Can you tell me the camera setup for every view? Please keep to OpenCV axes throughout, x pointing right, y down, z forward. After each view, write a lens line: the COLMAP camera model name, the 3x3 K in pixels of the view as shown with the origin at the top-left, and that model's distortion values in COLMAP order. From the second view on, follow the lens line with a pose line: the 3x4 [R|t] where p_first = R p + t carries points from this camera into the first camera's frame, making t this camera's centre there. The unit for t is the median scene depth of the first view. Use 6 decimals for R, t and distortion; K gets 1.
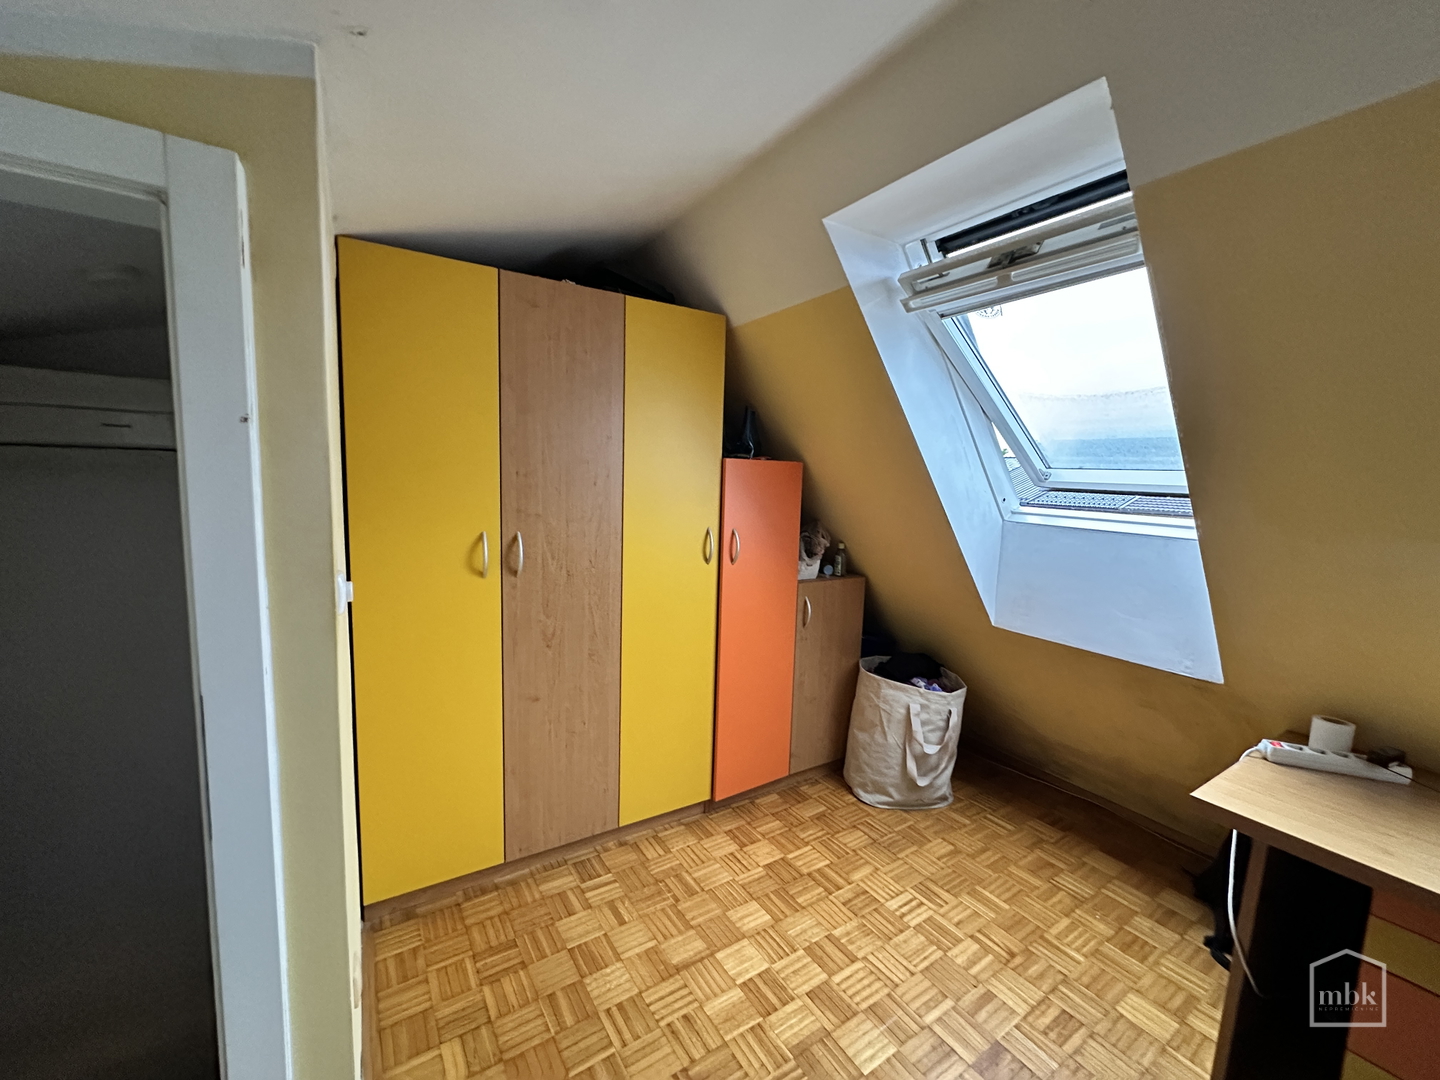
lens RADIAL K [[574.4, 0, 721.1], [0, 574.4, 534.9], [0, 0, 1]] dist [-0.000974, -0.000109]
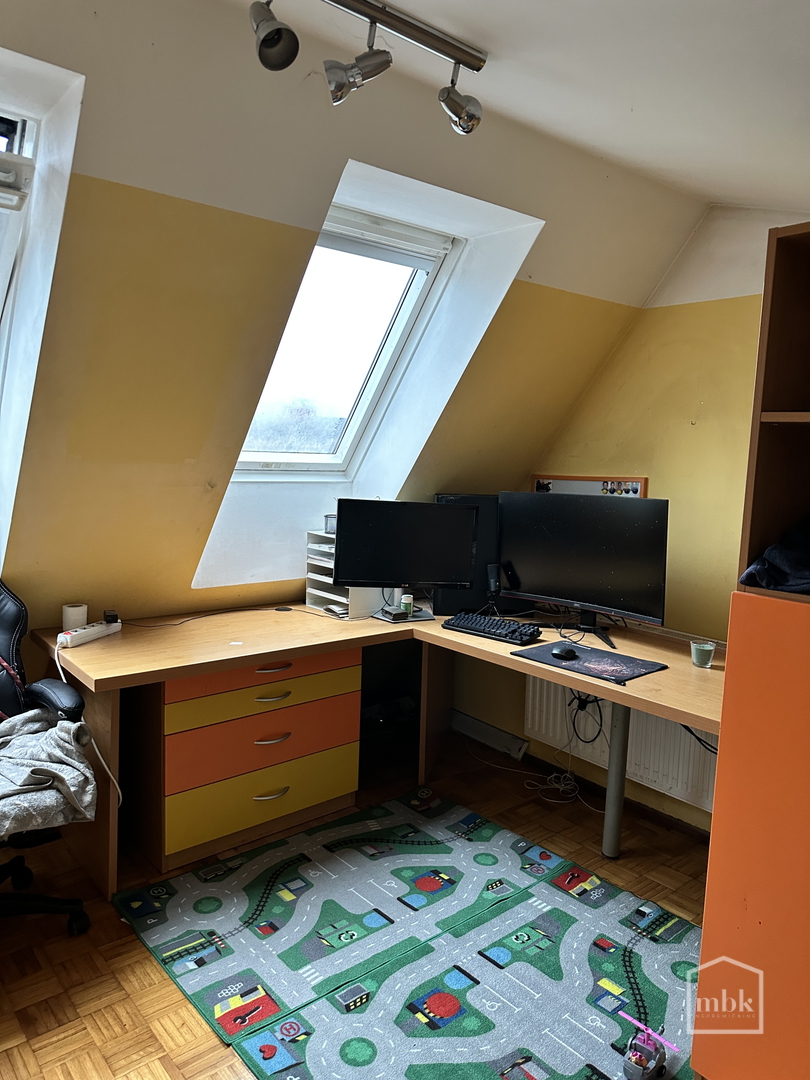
lens RADIAL K [[761.6, 0, 405.0], [0, 761.6, 540.0], [0, 0, 1]] dist [0.073588, -0.073798]
pose [[-0.119171, -0.151983, 0.981172, -0.799804], [0.067632, 0.984677, 0.160741, -0.065160], [-0.990568, 0.085514, -0.107066, 0.451694]]
